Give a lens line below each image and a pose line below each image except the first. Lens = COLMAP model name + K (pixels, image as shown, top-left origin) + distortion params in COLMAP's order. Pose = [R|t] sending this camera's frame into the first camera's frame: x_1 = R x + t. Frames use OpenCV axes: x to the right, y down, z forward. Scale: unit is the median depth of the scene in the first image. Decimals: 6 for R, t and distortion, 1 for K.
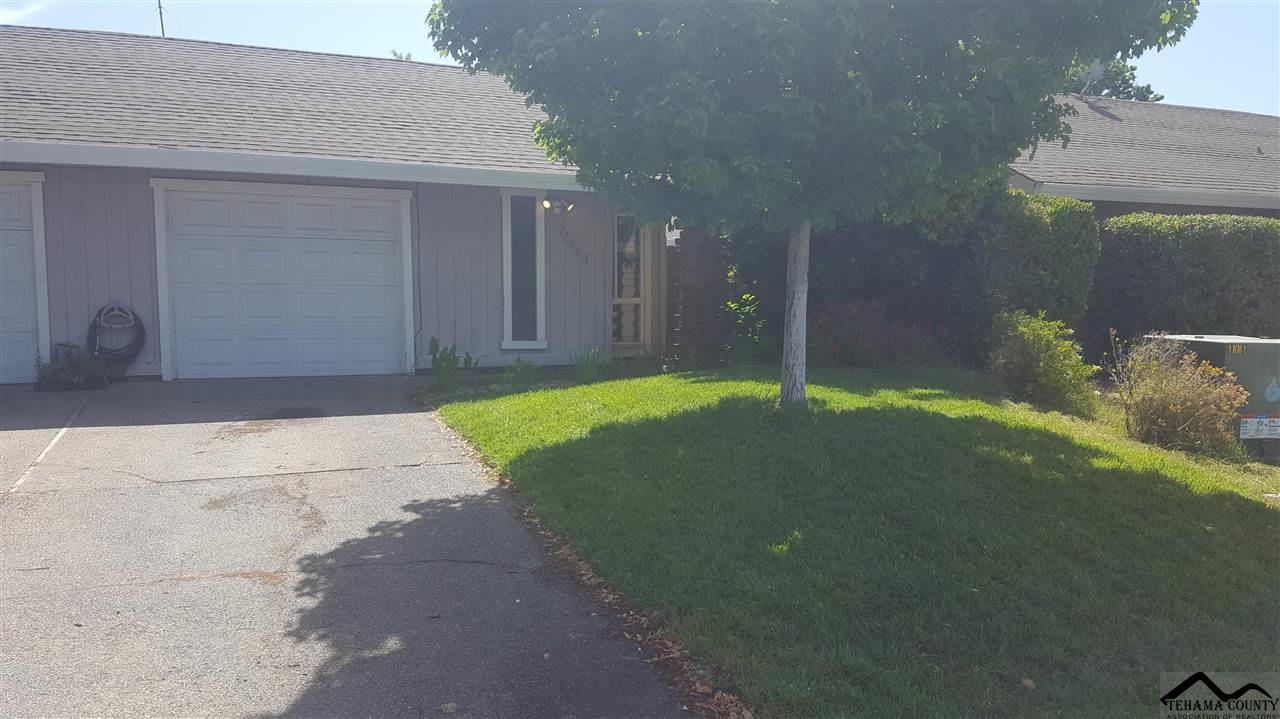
lens RADIAL K [[930.8, 0, 631.0], [0, 930.8, 375.6], [0, 0, 1]] dist [0.206453, -0.314607]
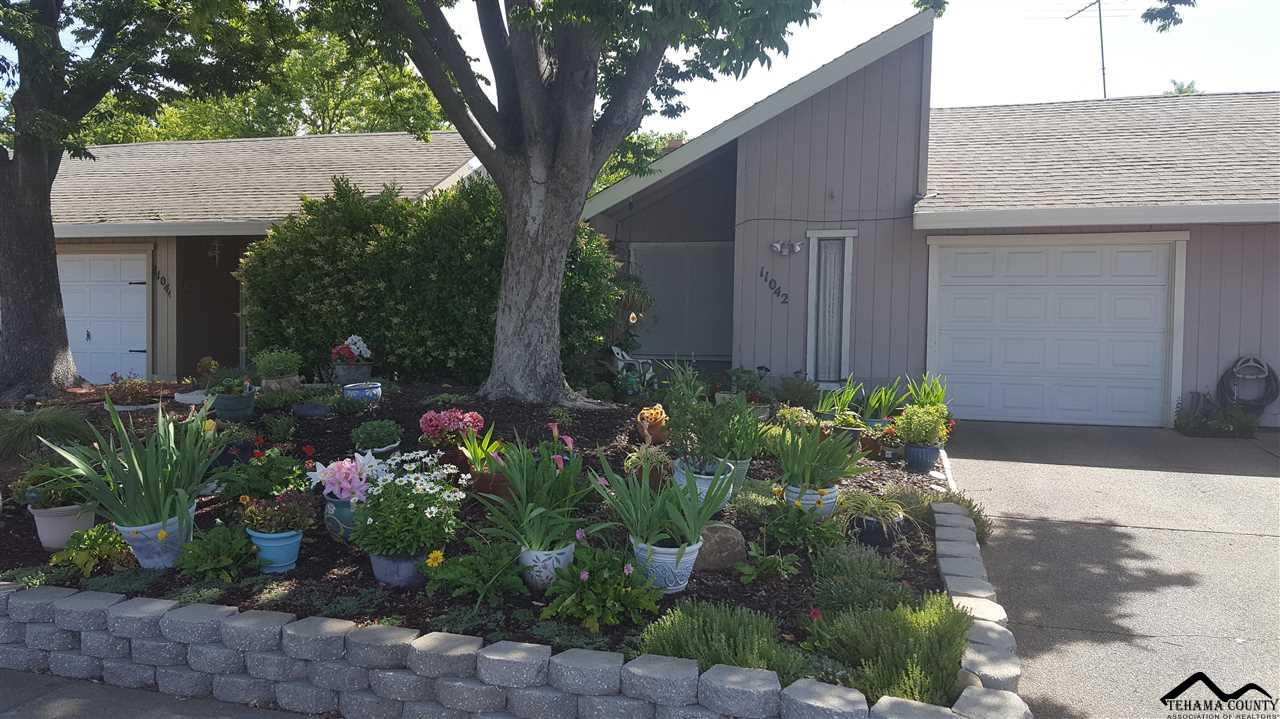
lens RADIAL K [[924.3, 0, 640.0], [0, 924.3, 359.5], [0, 0, 1]] dist [0.097441, -0.116218]
pose [[0.807759, 0.026843, -0.588902, -0.522383], [-0.061244, 0.997378, -0.038543, 0.008934], [0.586323, 0.067200, 0.807285, -0.210795]]
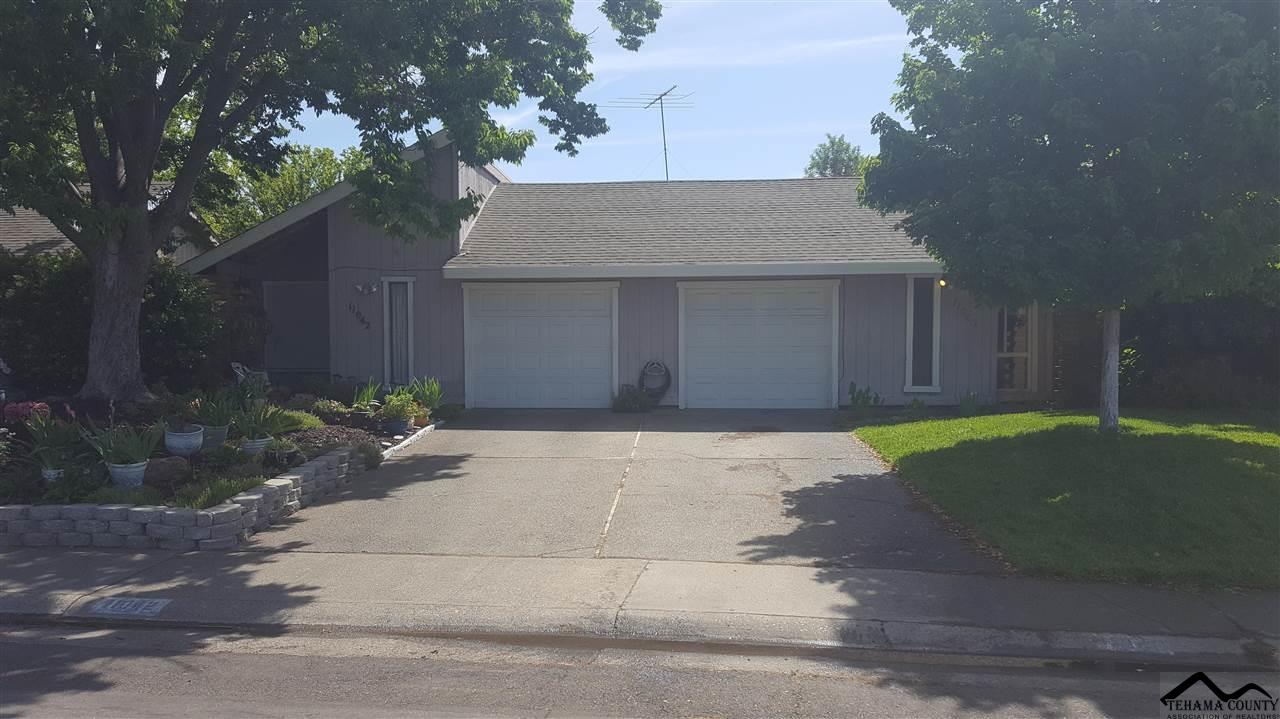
lens RADIAL K [[930.8, 0, 631.0], [0, 930.8, 375.6], [0, 0, 1]] dist [0.206453, -0.314607]
pose [[0.905031, 0.006514, -0.425295, 0.101379], [-0.029888, 0.998385, -0.048310, 0.030433], [0.424293, 0.056433, 0.903765, -0.472869]]
